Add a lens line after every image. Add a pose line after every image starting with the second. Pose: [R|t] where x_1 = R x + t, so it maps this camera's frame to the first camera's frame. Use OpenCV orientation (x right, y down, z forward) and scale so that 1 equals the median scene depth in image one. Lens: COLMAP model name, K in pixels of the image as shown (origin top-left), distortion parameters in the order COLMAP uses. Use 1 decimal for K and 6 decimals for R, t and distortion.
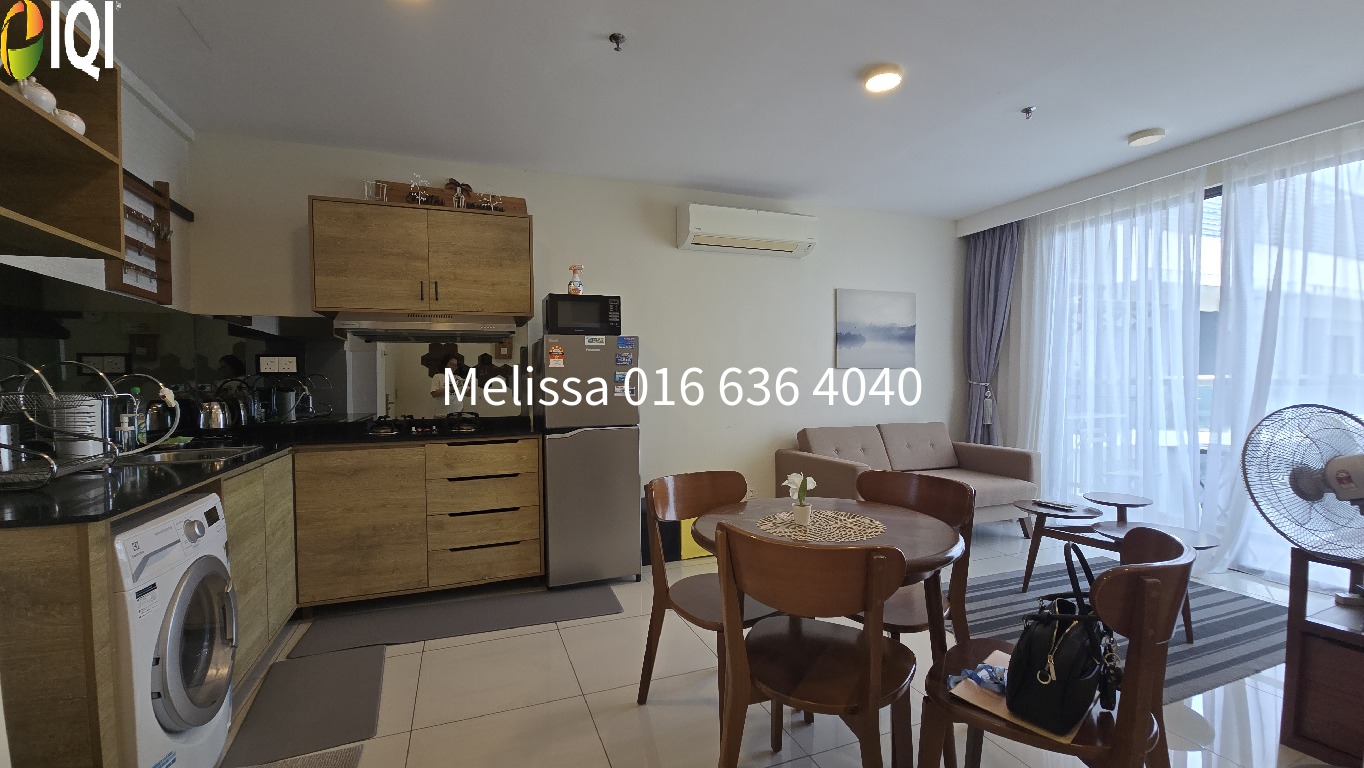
lens RADIAL K [[554.5, 0, 676.5], [0, 554.5, 391.4], [0, 0, 1]] dist [-0.005207, -0.000671]
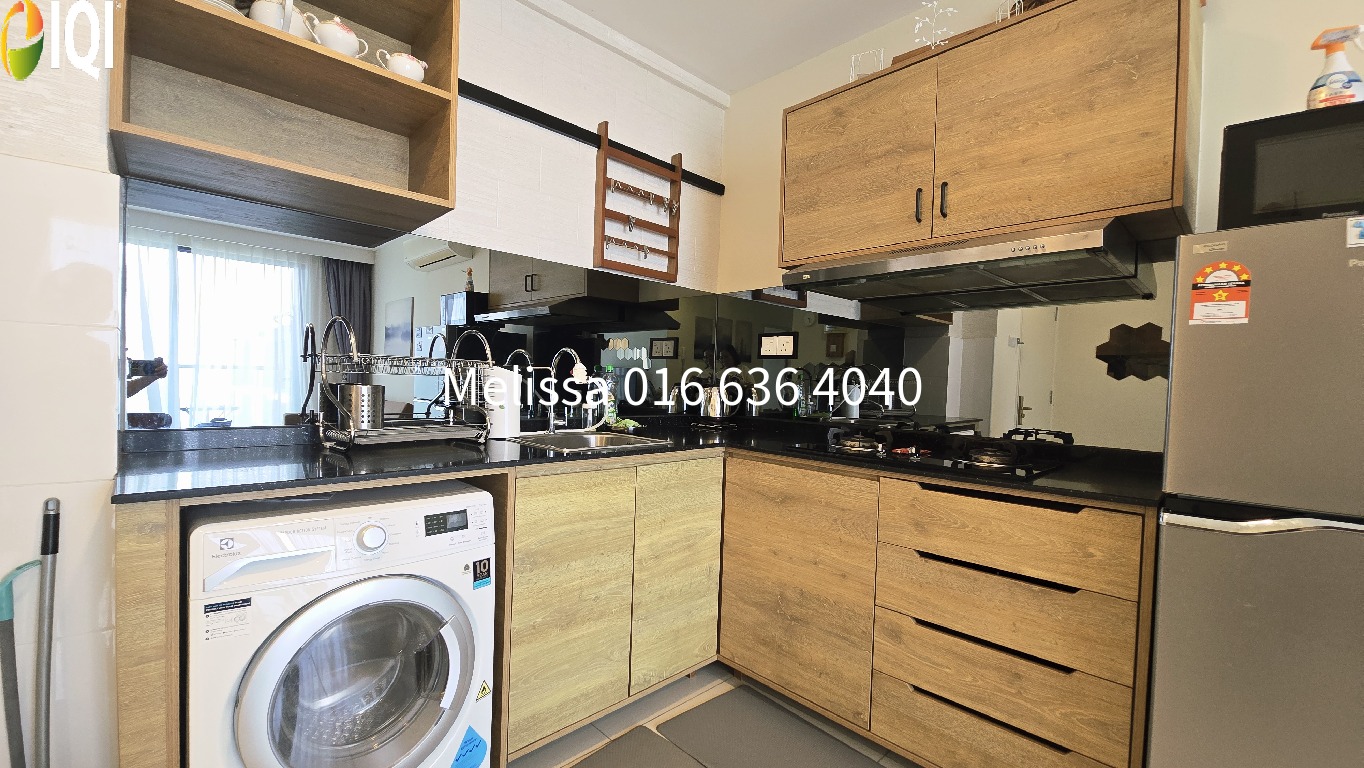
lens RADIAL K [[554.5, 0, 670.0], [0, 554.5, 398.0], [0, 0, 1]] dist [-0.005207, -0.000671]
pose [[0.362001, 0.054447, -0.930586, -0.018008], [-0.050398, 0.997976, 0.038784, 0.005294], [0.930814, 0.032860, 0.364012, 0.616721]]
